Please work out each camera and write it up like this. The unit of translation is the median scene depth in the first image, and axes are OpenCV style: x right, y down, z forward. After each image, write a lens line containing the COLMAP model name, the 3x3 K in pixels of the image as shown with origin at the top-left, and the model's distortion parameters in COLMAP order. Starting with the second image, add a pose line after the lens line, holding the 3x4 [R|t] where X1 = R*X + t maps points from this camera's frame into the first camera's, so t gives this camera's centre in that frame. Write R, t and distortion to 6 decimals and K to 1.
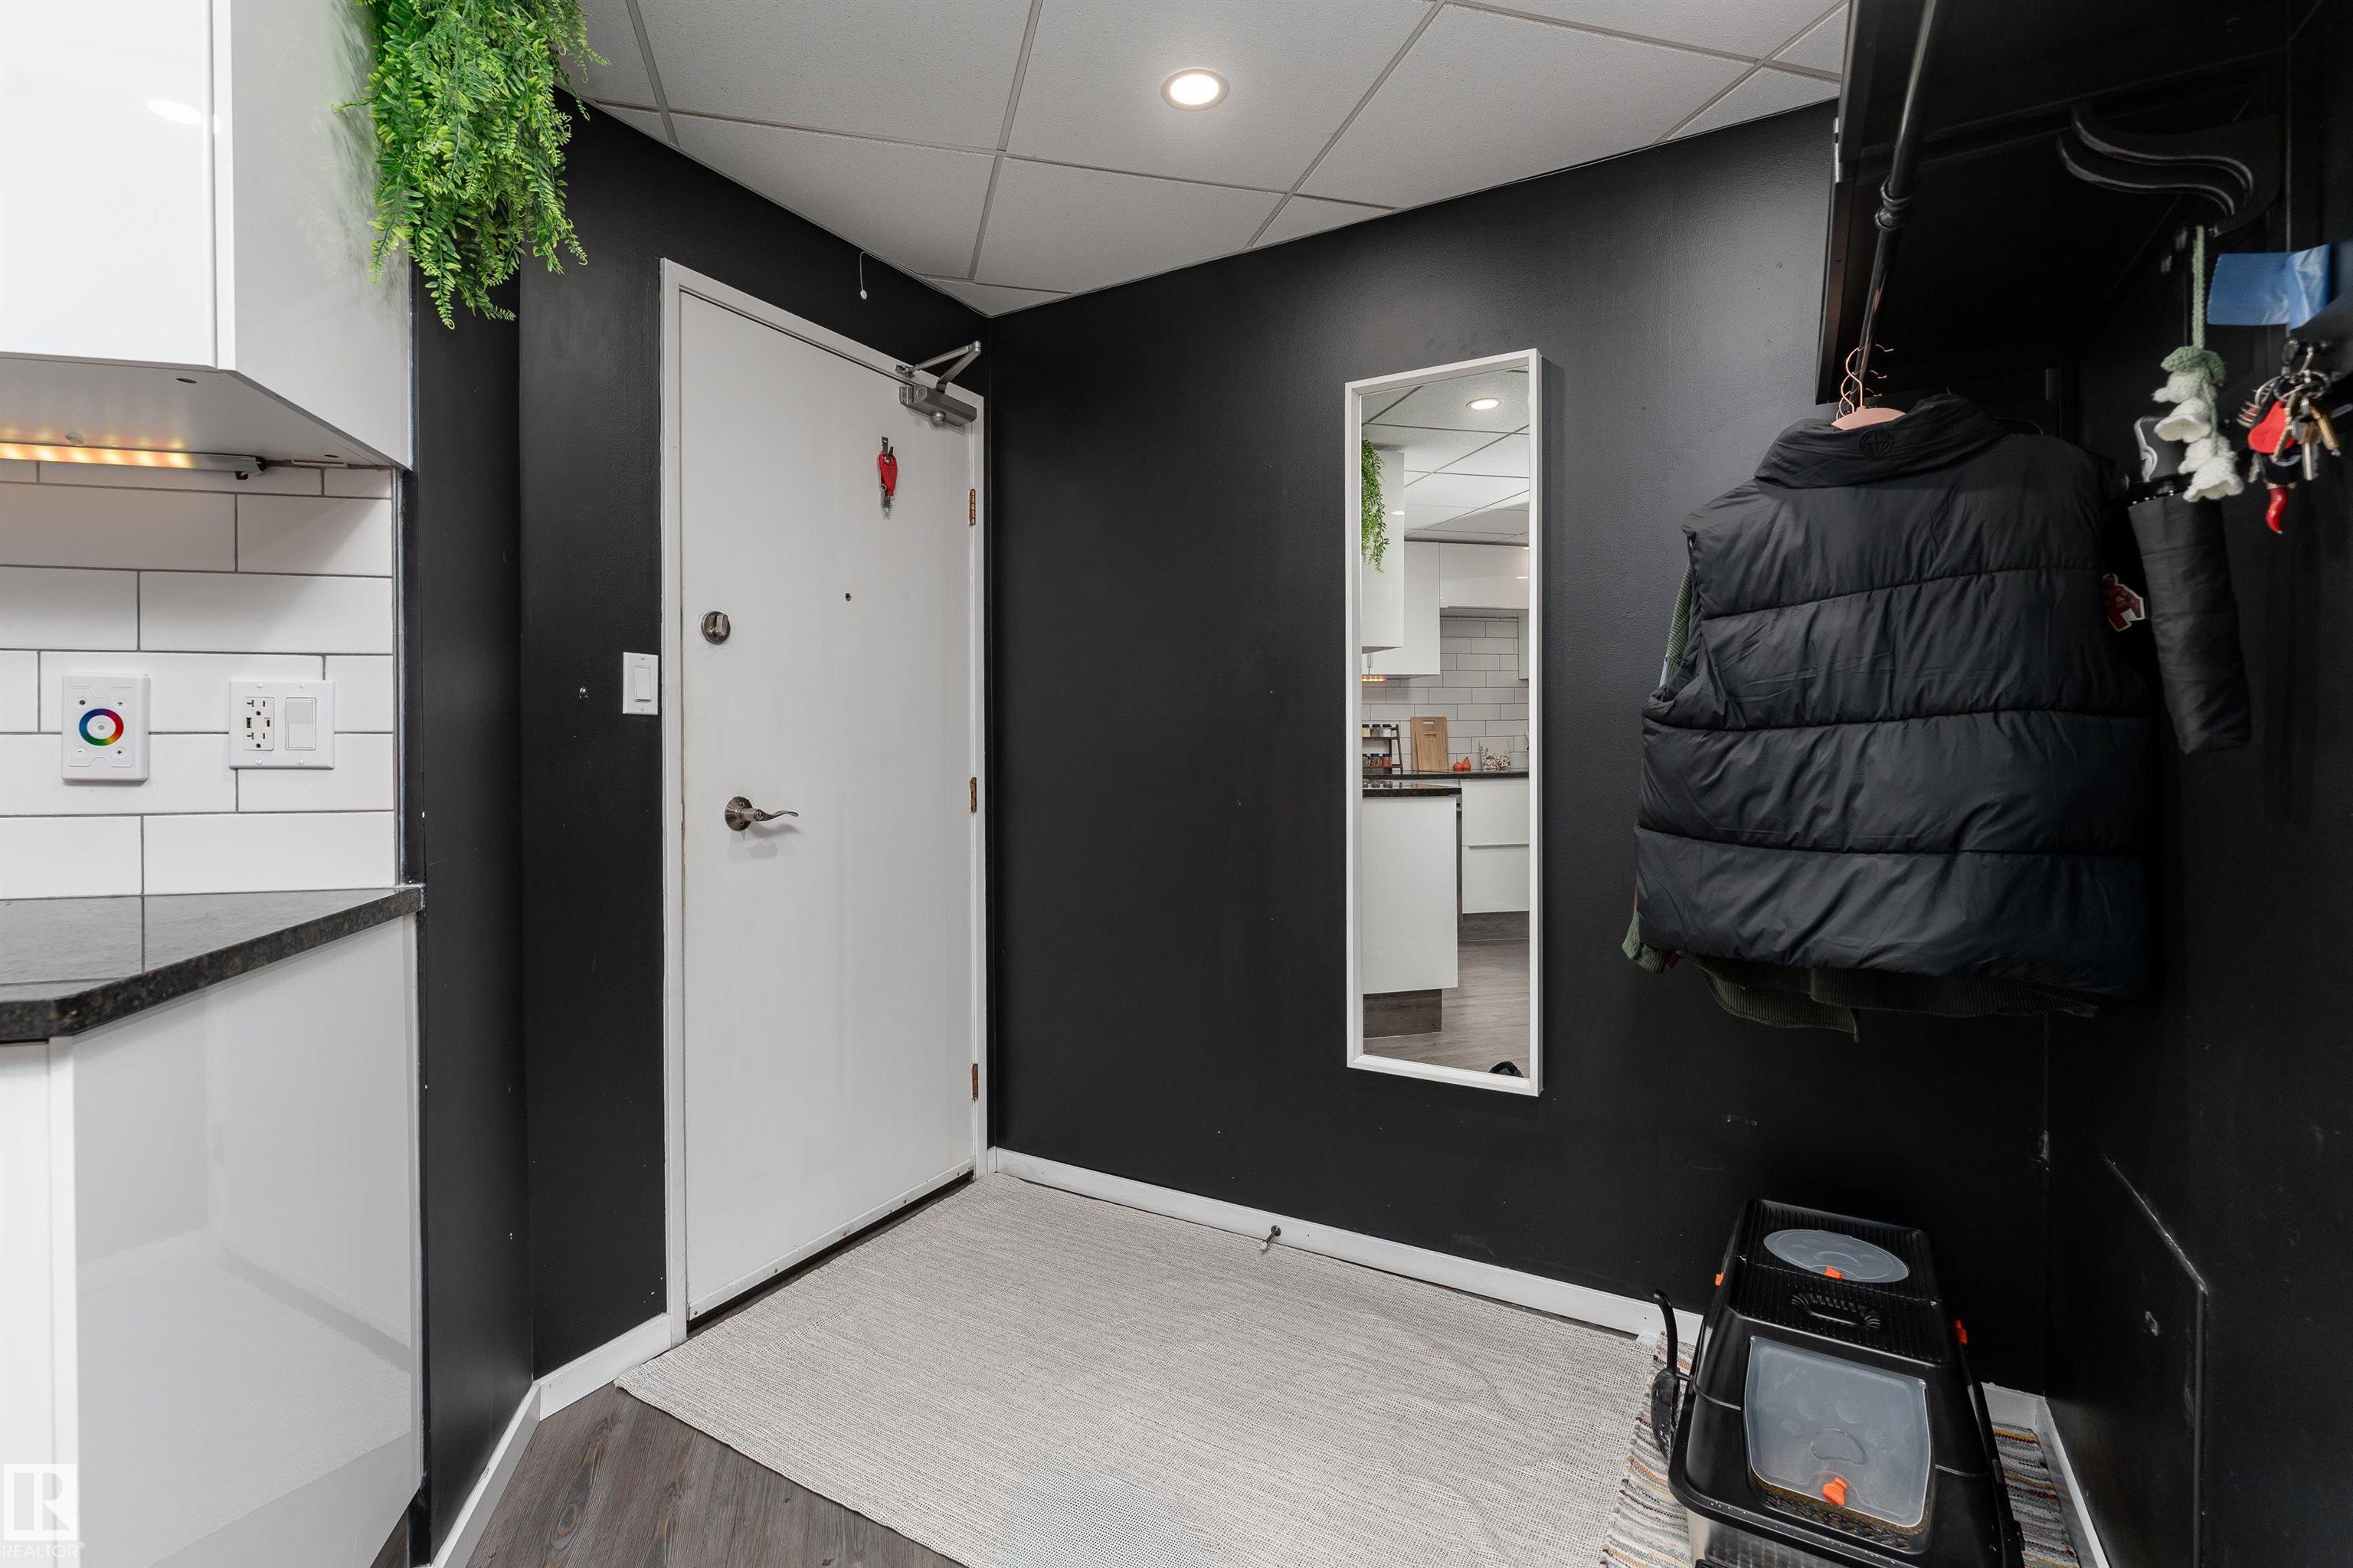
lens RADIAL K [[1077.6, 0, 1153.0], [0, 1077.6, 753.8], [0, 0, 1]] dist [-0.000144, 0.000006]
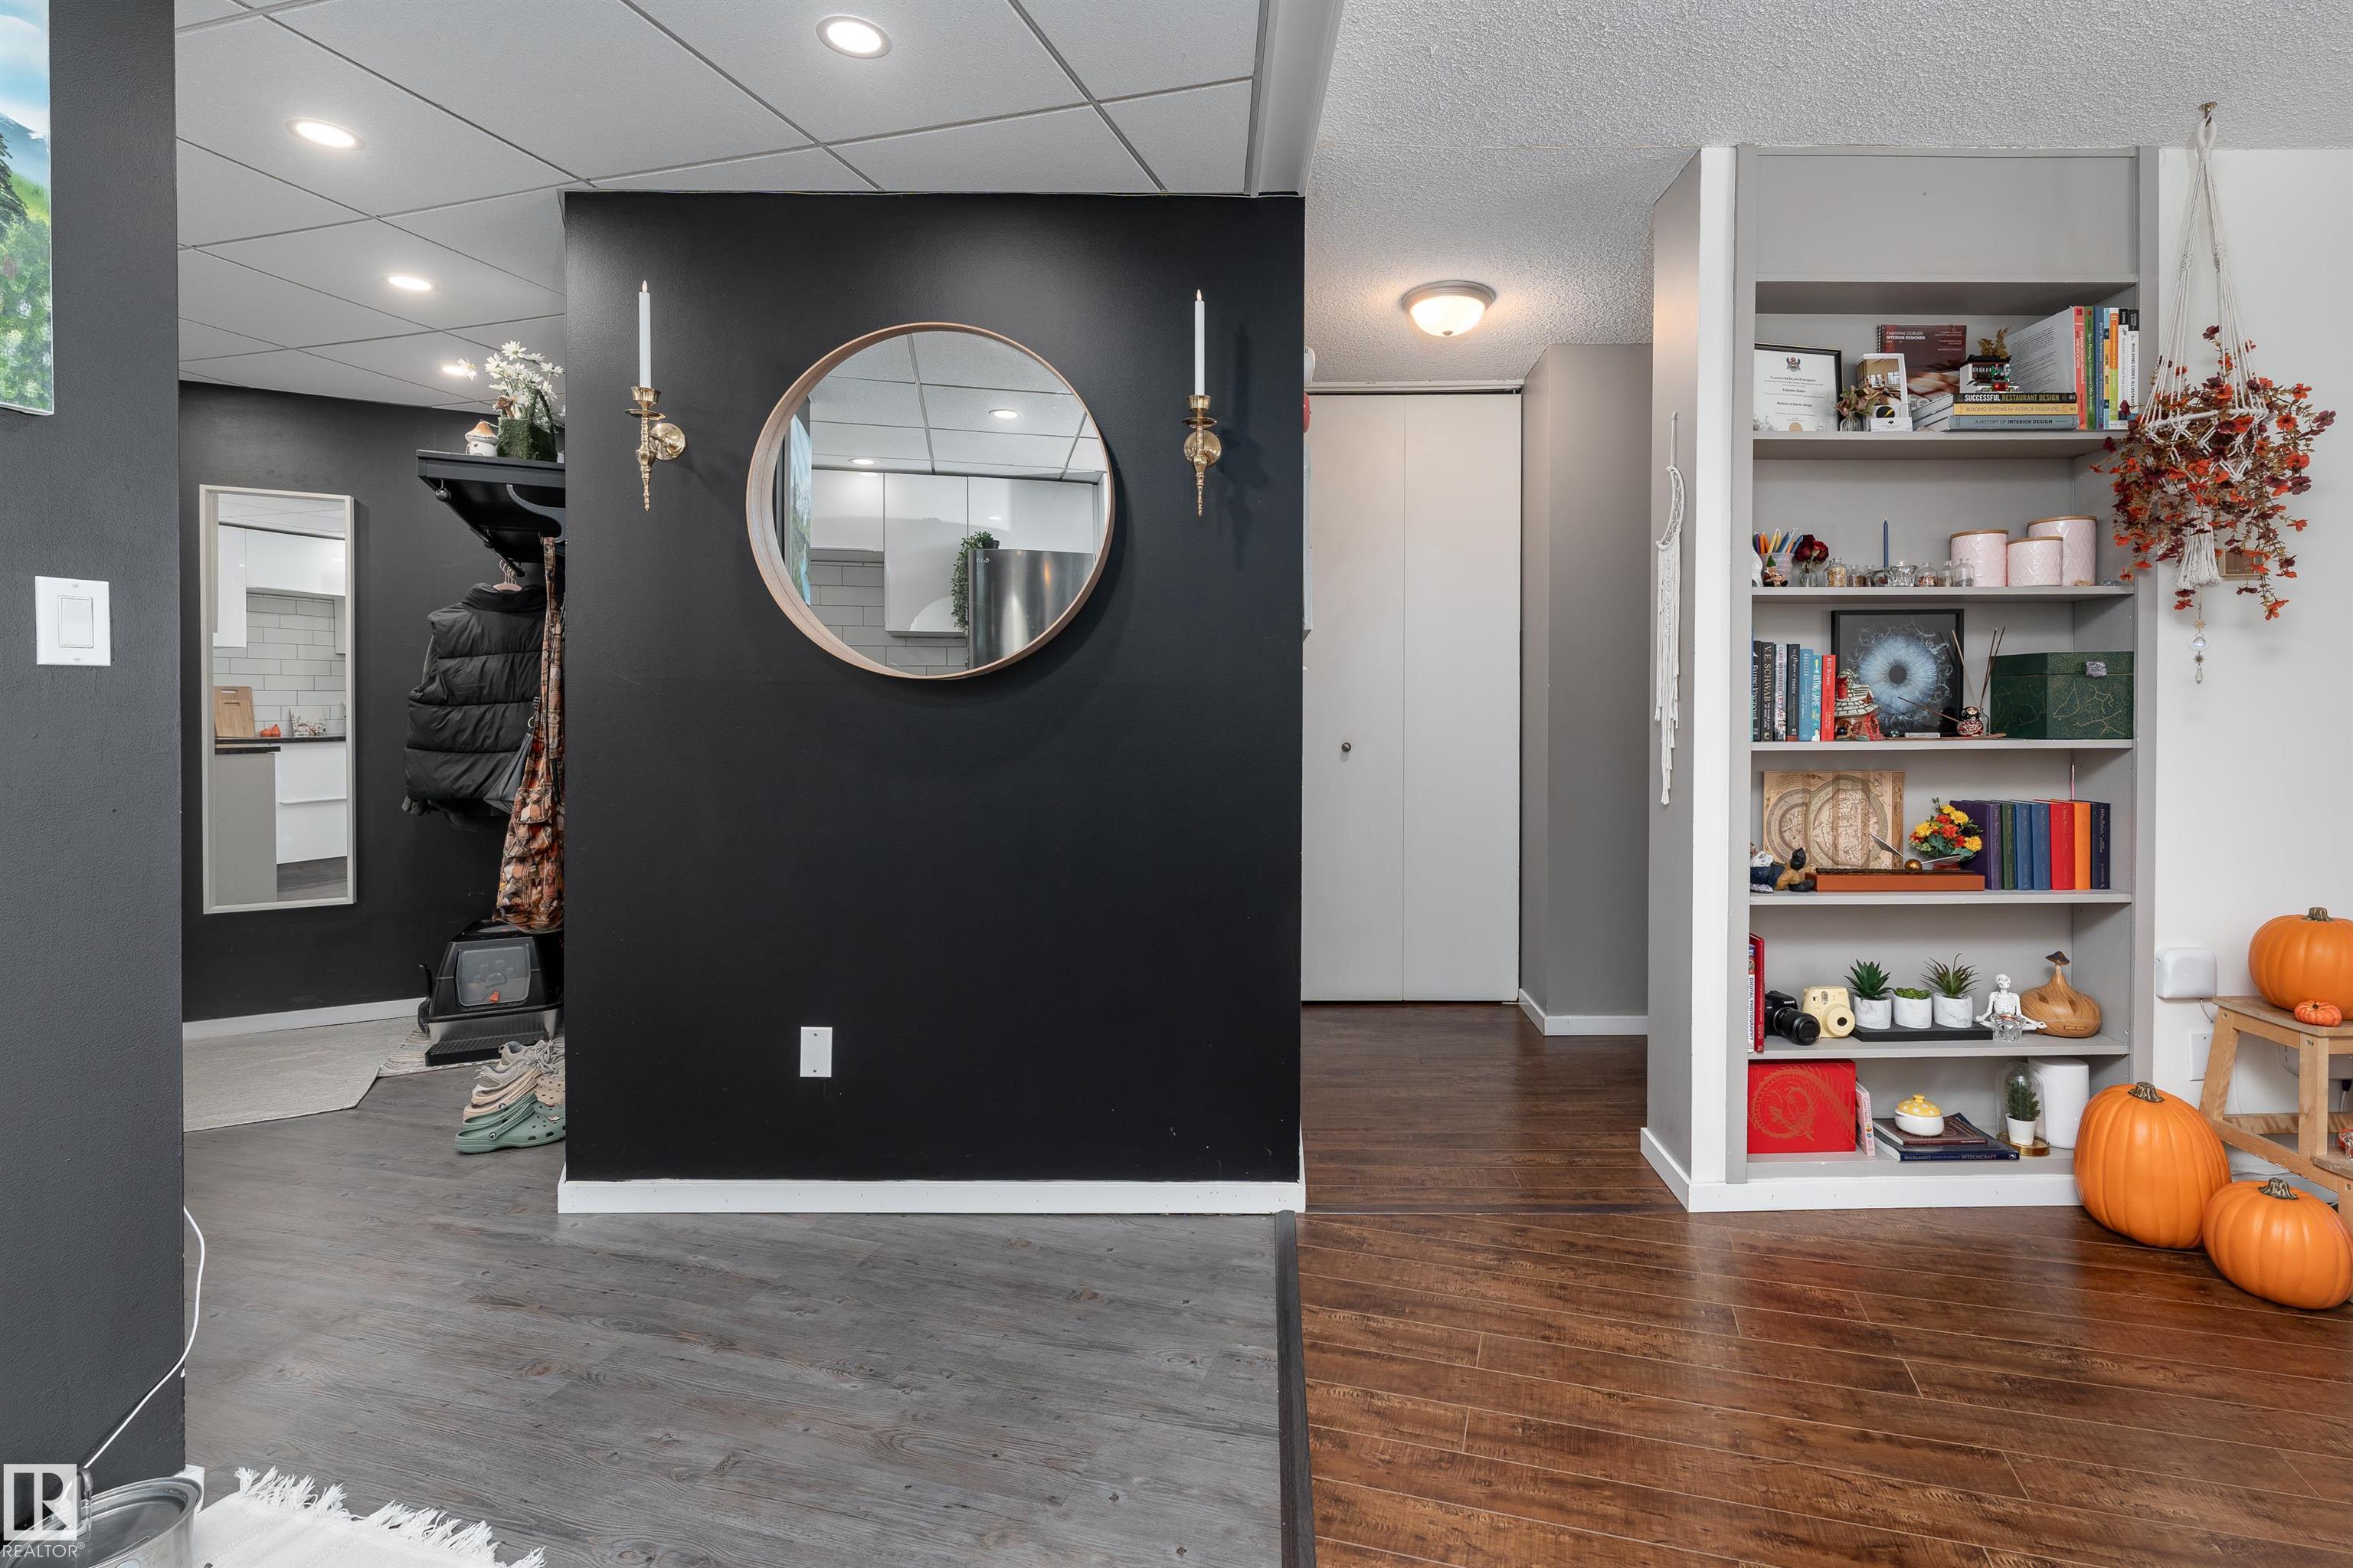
lens RADIAL K [[1084.9, 0, 1288.5], [0, 1084.9, 718.1], [0, 0, 1]] dist [-0.003344, -0.000712]
pose [[0.495187, -0.002089, 0.868784, -0.489634], [0.006356, 0.999979, -0.001218, 0.016058], [-0.868763, 0.006125, 0.495190, -1.399913]]
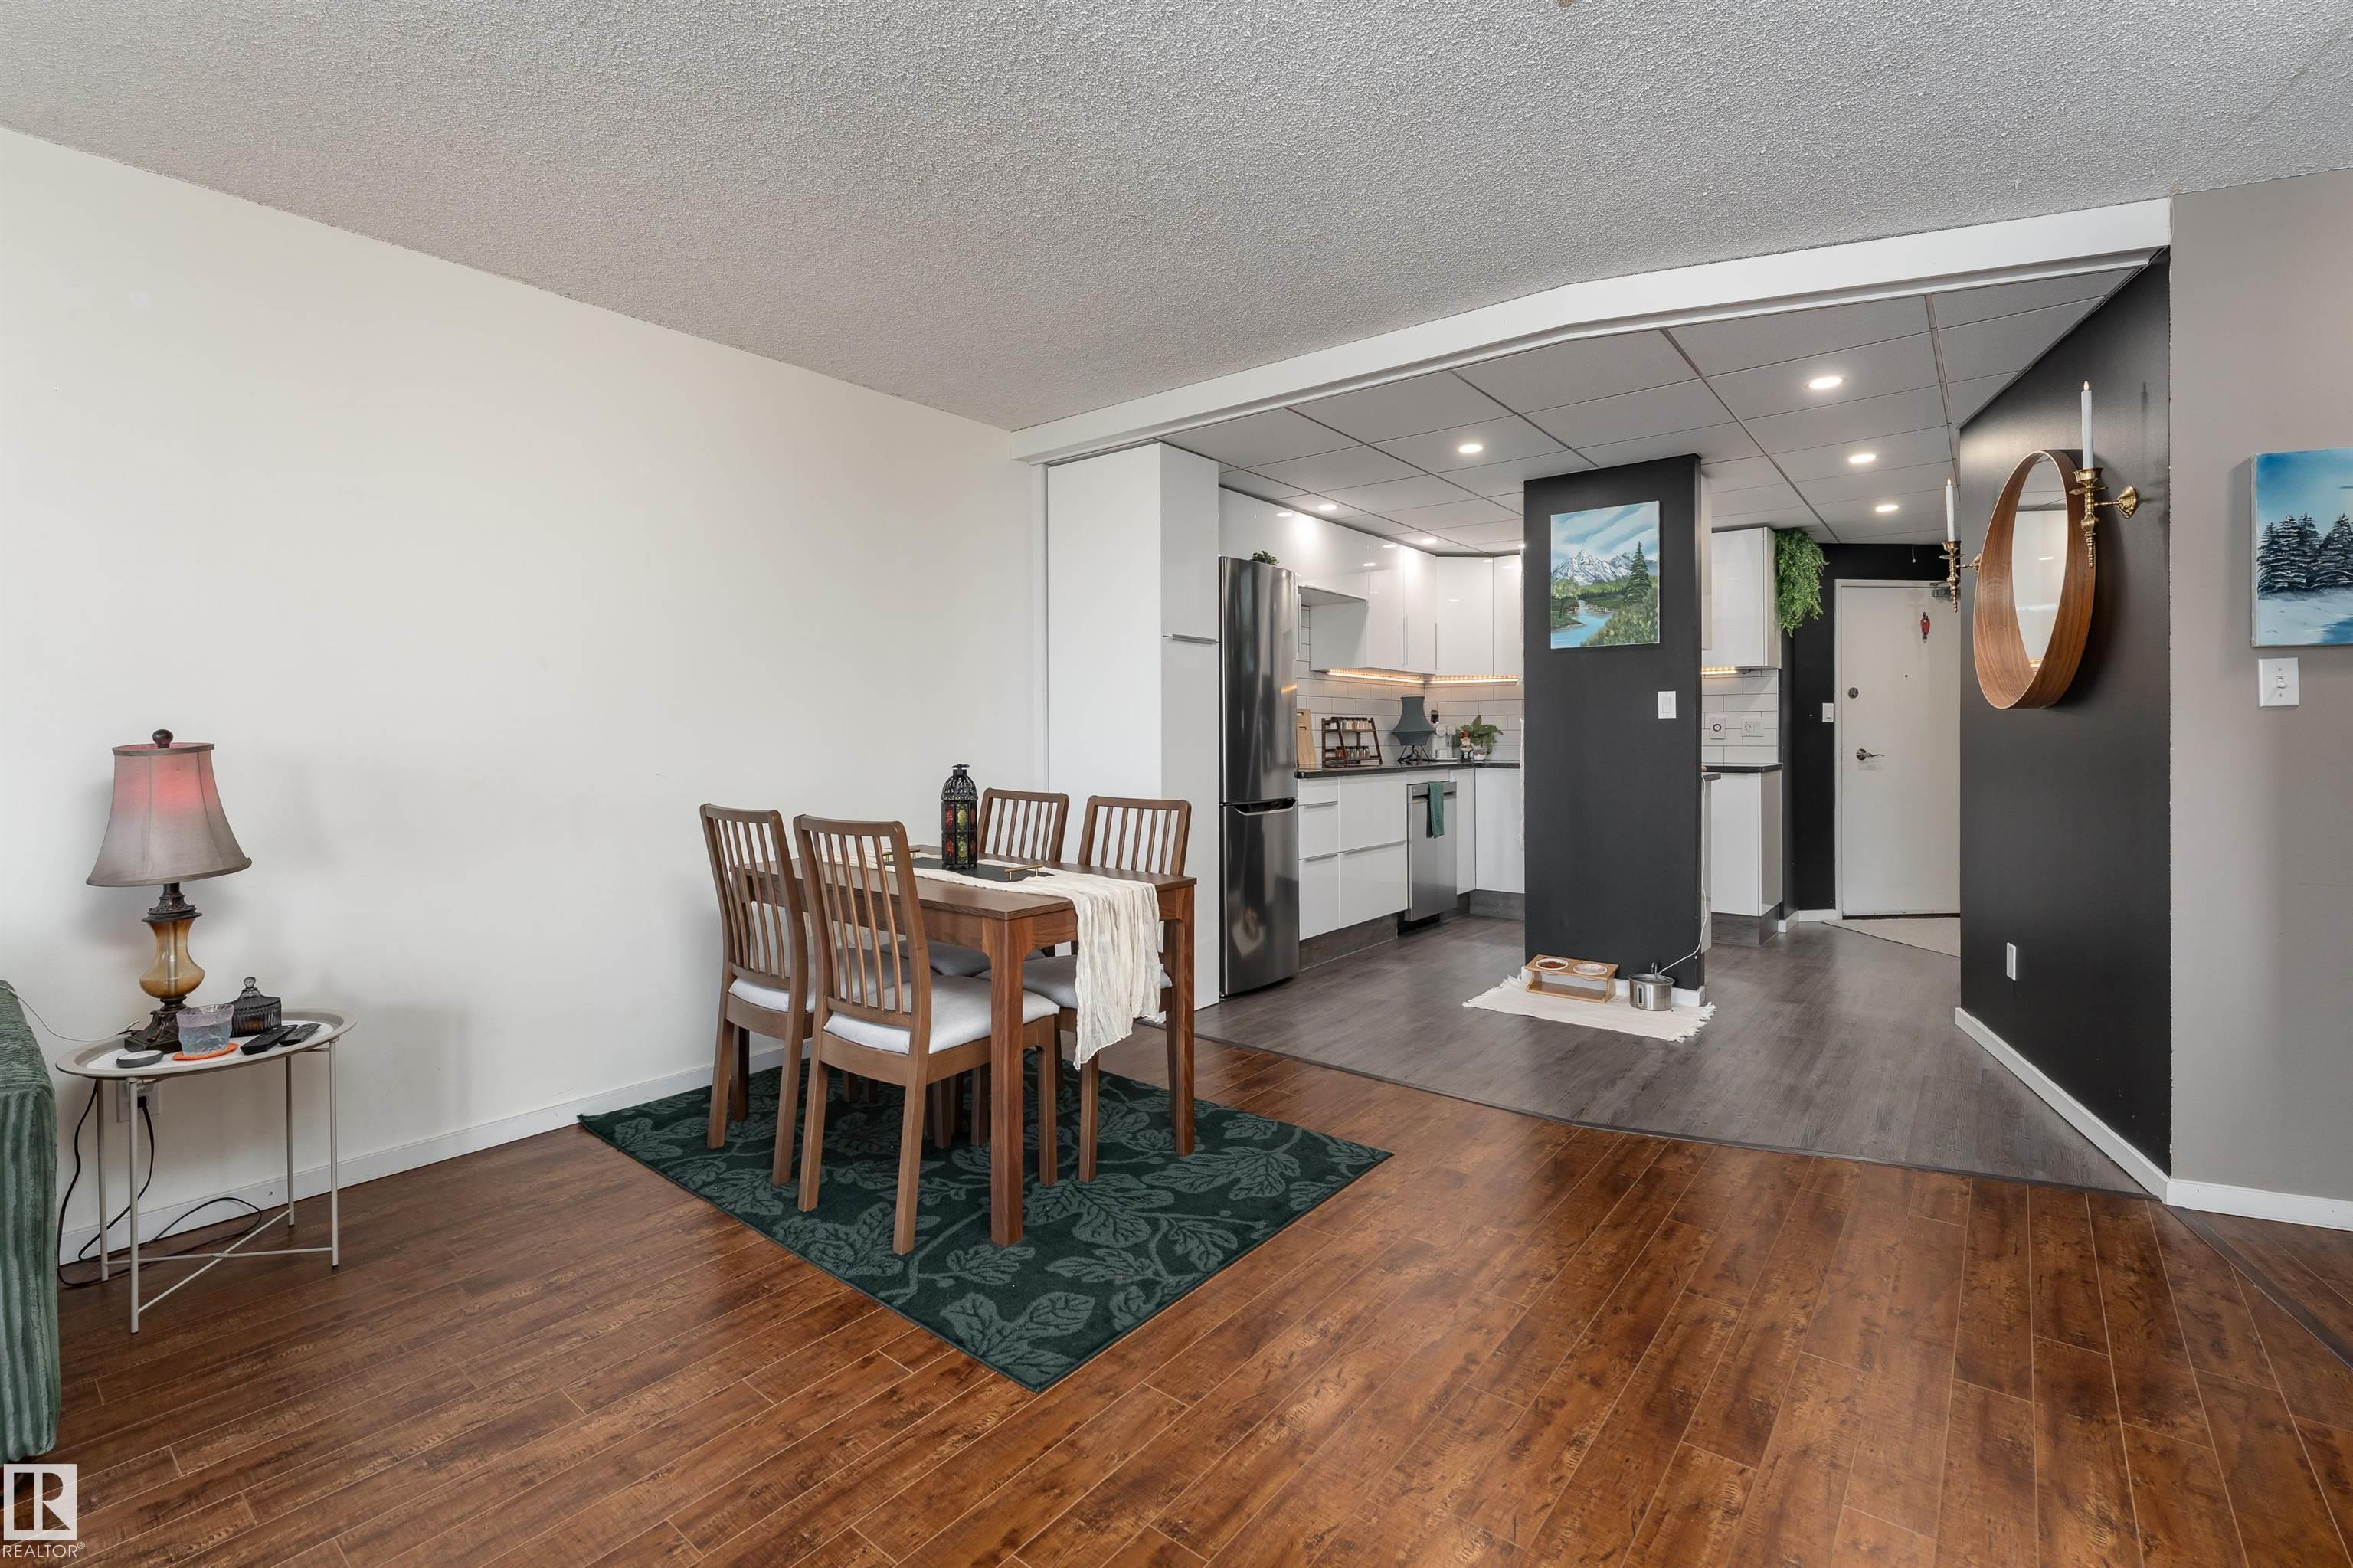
lens RADIAL K [[1046.1, 0, 1164.2], [0, 1046.1, 733.6], [0, 0, 1]] dist [0.000031, -0.000065]
pose [[0.593379, 0.001191, -0.804922, 0.888892], [-0.005825, 0.999979, -0.002815, 0.019801], [0.804902, 0.006359, 0.593373, -2.519953]]
